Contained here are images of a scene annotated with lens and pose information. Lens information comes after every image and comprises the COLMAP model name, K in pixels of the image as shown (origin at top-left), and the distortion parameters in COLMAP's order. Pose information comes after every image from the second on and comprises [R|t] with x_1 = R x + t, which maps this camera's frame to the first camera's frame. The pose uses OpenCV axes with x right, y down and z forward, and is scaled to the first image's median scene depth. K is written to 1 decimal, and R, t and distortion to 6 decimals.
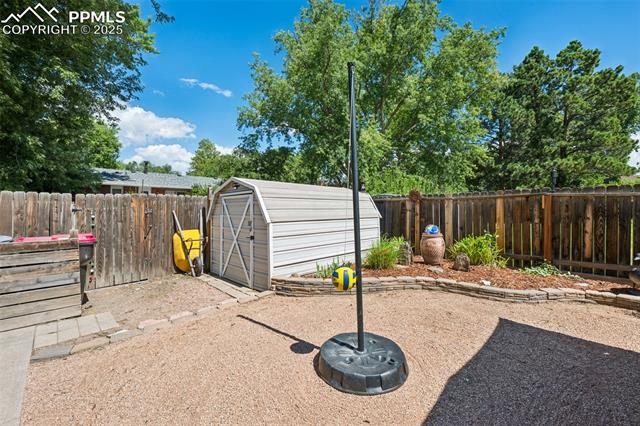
lens RADIAL K [[267.7, 0, 323.1], [0, 267.7, 207.8], [0, 0, 1]] dist [-0.000507, 0.001295]
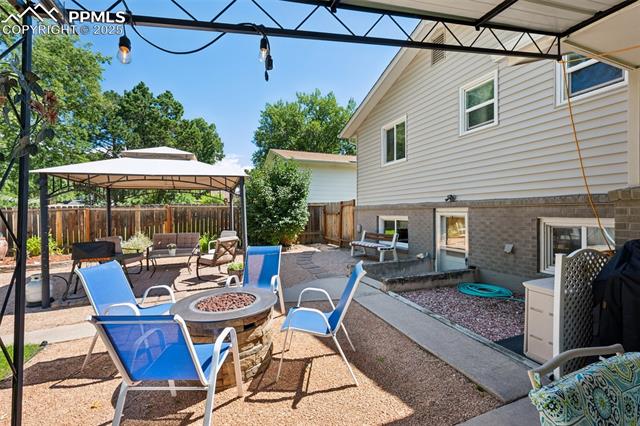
lens RADIAL K [[282.4, 0, 322.6], [0, 282.4, 210.4], [0, 0, 1]] dist [0.001522, 0.000053]
pose [[0.405258, -0.003534, 0.914196, -0.057682], [0.014131, 0.999897, -0.002399, -0.004455], [-0.914093, 0.013891, 0.405266, -0.295924]]
